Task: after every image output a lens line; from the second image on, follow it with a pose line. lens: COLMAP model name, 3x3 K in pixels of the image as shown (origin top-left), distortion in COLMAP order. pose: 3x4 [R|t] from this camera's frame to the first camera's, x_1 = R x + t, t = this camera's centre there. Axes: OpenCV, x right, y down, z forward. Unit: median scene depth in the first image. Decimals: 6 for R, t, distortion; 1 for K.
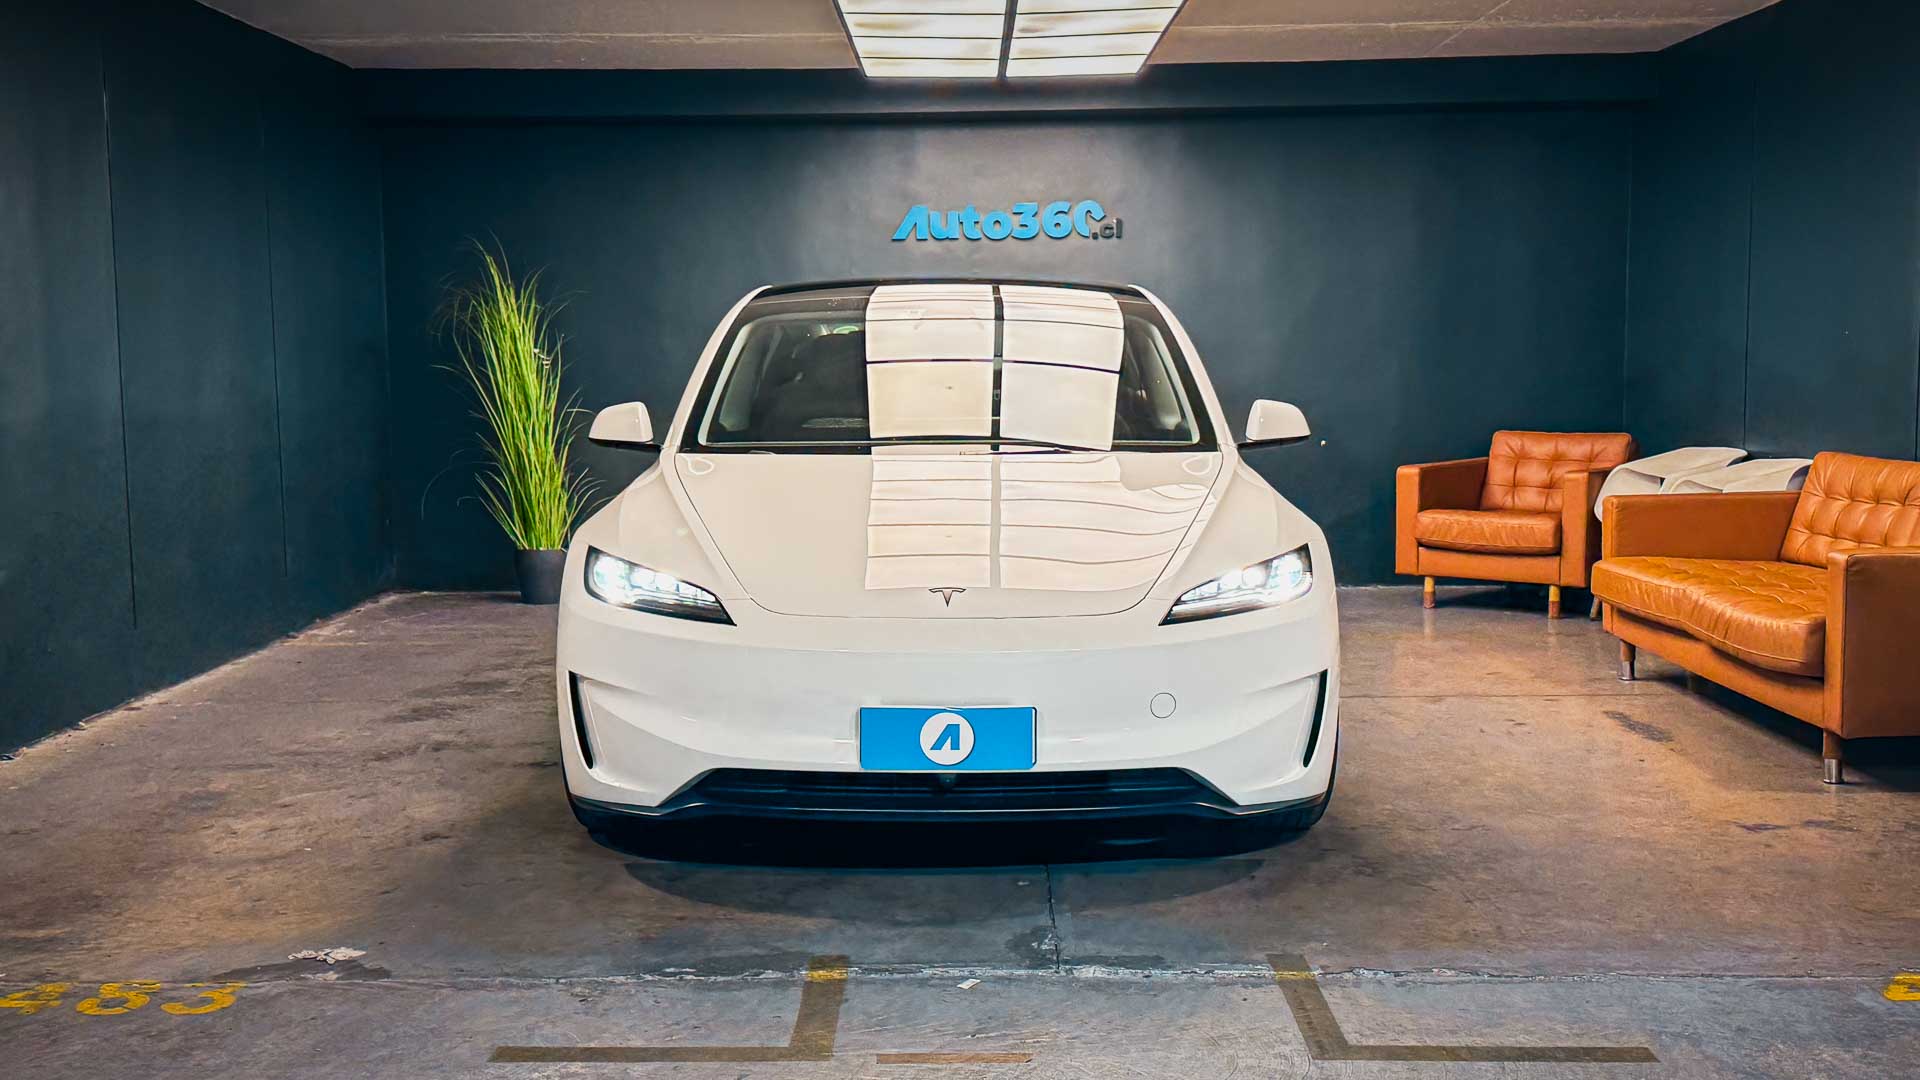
lens RADIAL K [[1985.5, 0, 960.0], [0, 1985.5, 540.0], [0, 0, 1]] dist [0.172822, -0.346001]
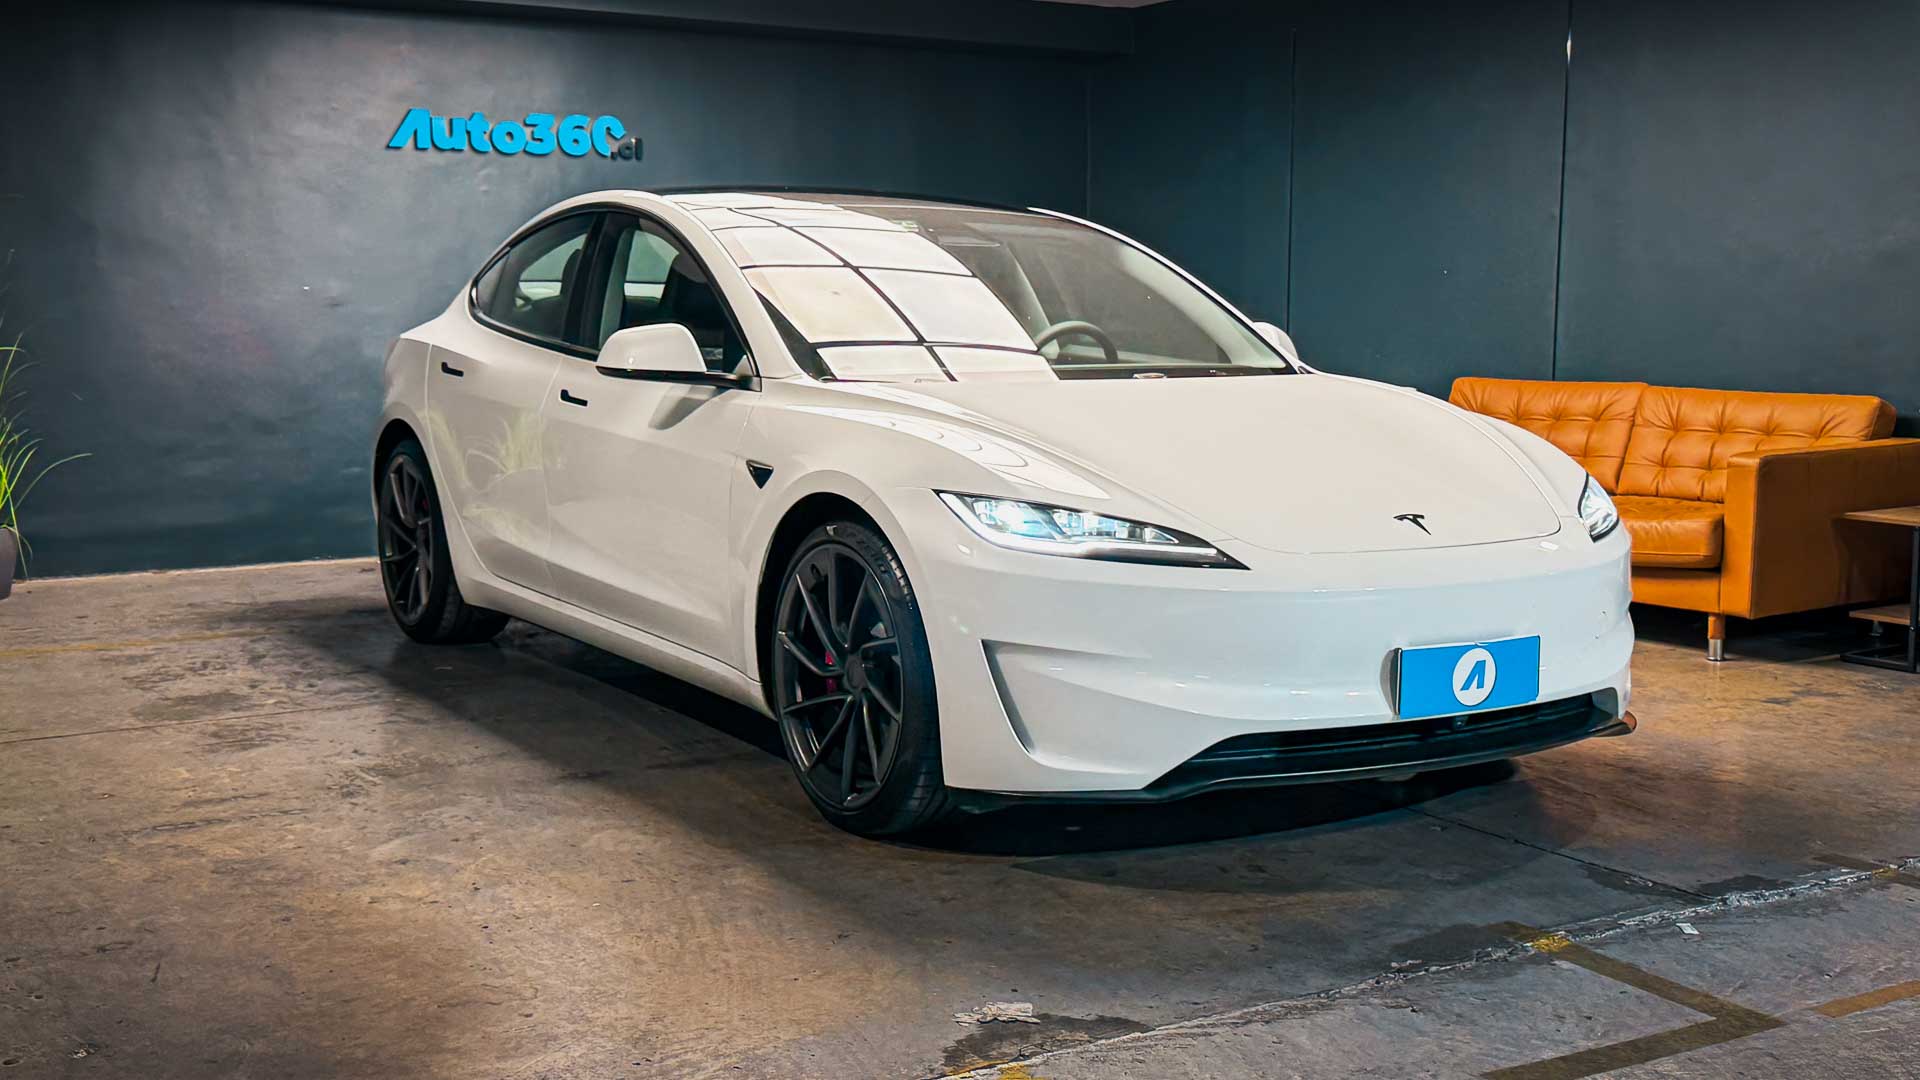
lens RADIAL K [[1985.5, 0, 960.0], [0, 1985.5, 540.0], [0, 0, 1]] dist [0.172822, -0.346001]
pose [[0.855900, -0.052000, 0.514521, -0.681053], [0.040985, 0.998623, 0.032747, -0.003046], [-0.515515, -0.006941, 0.856852, 0.330951]]
